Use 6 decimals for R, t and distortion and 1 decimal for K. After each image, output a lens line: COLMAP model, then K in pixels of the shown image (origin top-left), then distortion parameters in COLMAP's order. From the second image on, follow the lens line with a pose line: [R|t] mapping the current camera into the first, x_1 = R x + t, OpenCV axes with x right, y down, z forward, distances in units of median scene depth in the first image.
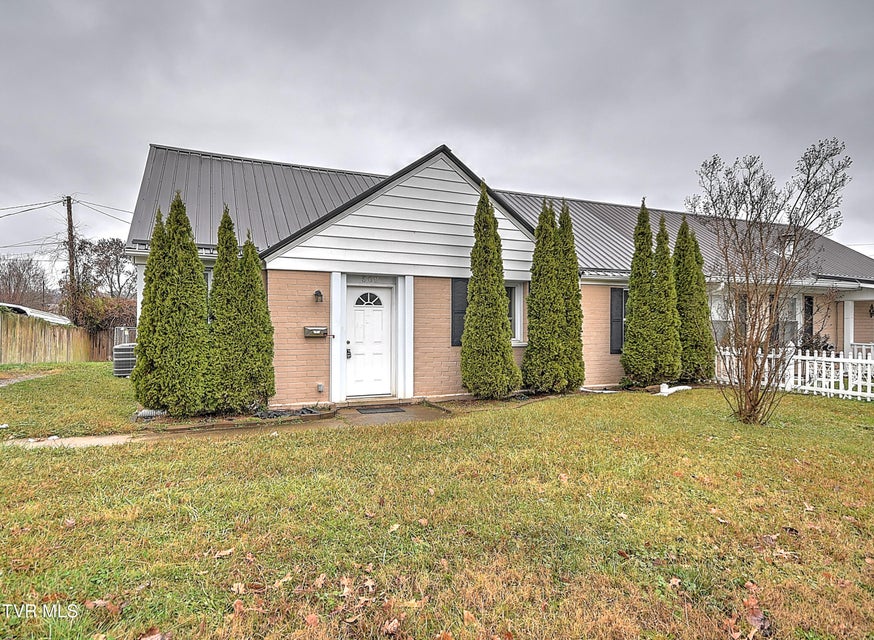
lens RADIAL K [[442.1, 0, 436.6], [0, 442.1, 325.3], [0, 0, 1]] dist [0.011222, 0.000010]
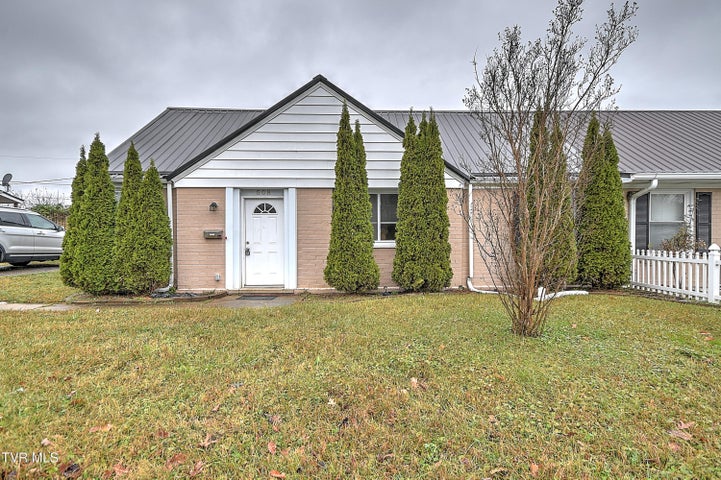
lens RADIAL K [[362.6, 0, 360.4], [0, 362.6, 235.1], [0, 0, 1]] dist [0.029750, -0.001220]
pose [[0.944974, -0.001754, -0.327140, 0.446761], [0.005217, 0.999939, 0.009708, 0.007924], [0.327104, -0.010880, 0.944926, 0.123250]]
